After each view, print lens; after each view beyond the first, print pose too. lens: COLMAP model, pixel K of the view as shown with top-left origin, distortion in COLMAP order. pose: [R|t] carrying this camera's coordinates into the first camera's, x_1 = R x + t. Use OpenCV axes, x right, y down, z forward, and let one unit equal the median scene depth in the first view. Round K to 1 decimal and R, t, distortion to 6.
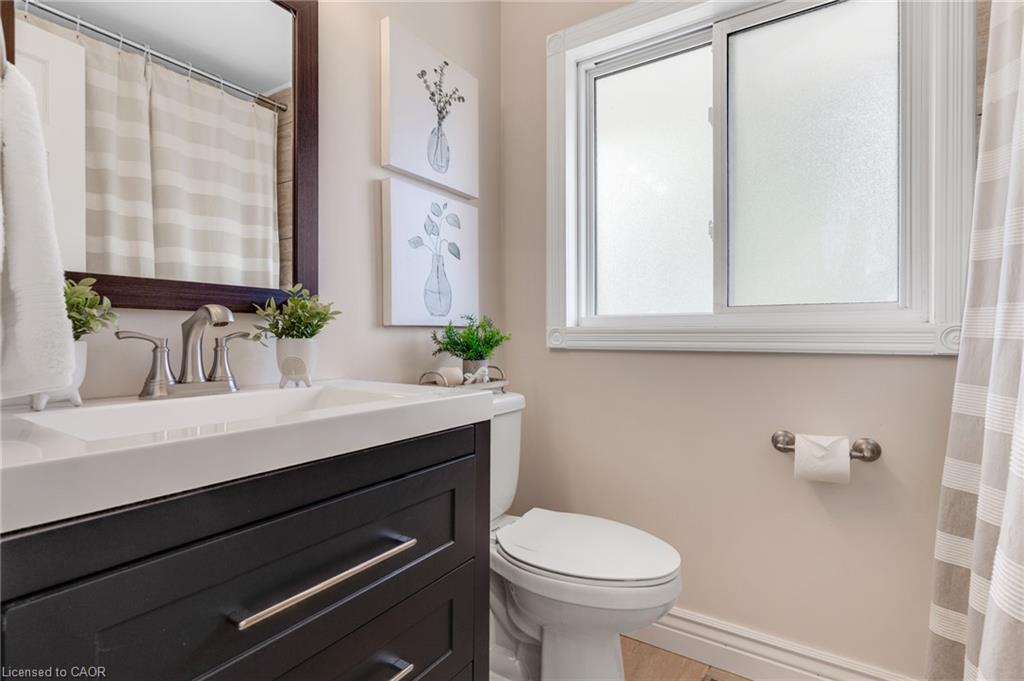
lens RADIAL K [[492.8, 0, 513.5], [0, 492.8, 338.5], [0, 0, 1]] dist [0.003479, 0.001174]
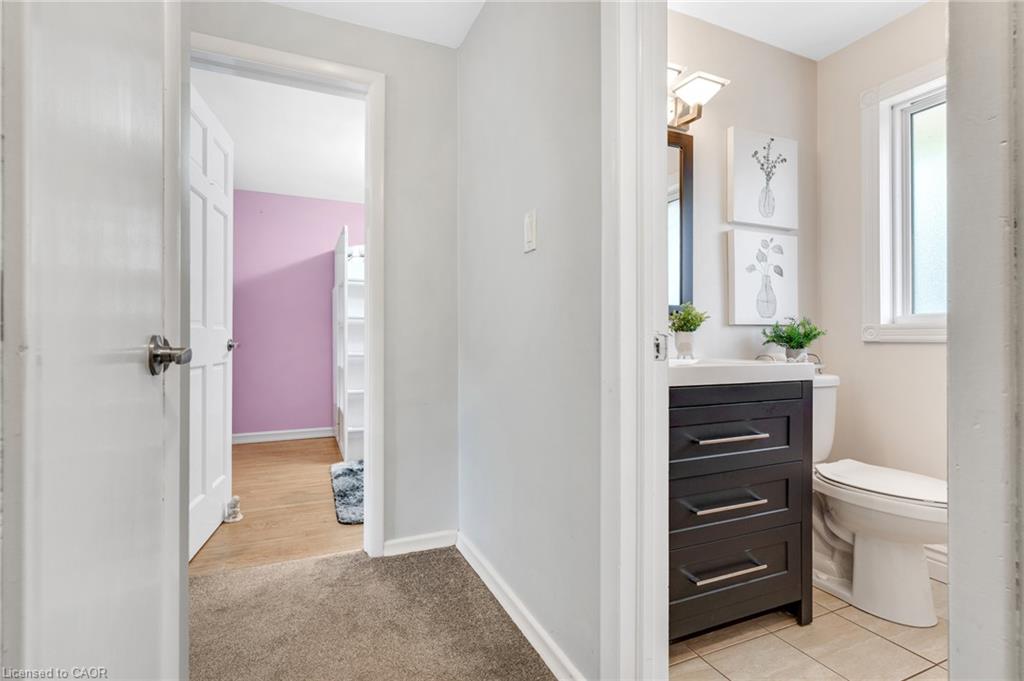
lens RADIAL K [[492.8, 0, 509.4], [0, 492.8, 337.4], [0, 0, 1]] dist [0.003479, 0.001174]
pose [[0.839998, -0.001943, -0.542586, -0.002373], [-0.004096, 0.999942, -0.009922, 0.028912], [0.542574, 0.010556, 0.839942, -0.614374]]
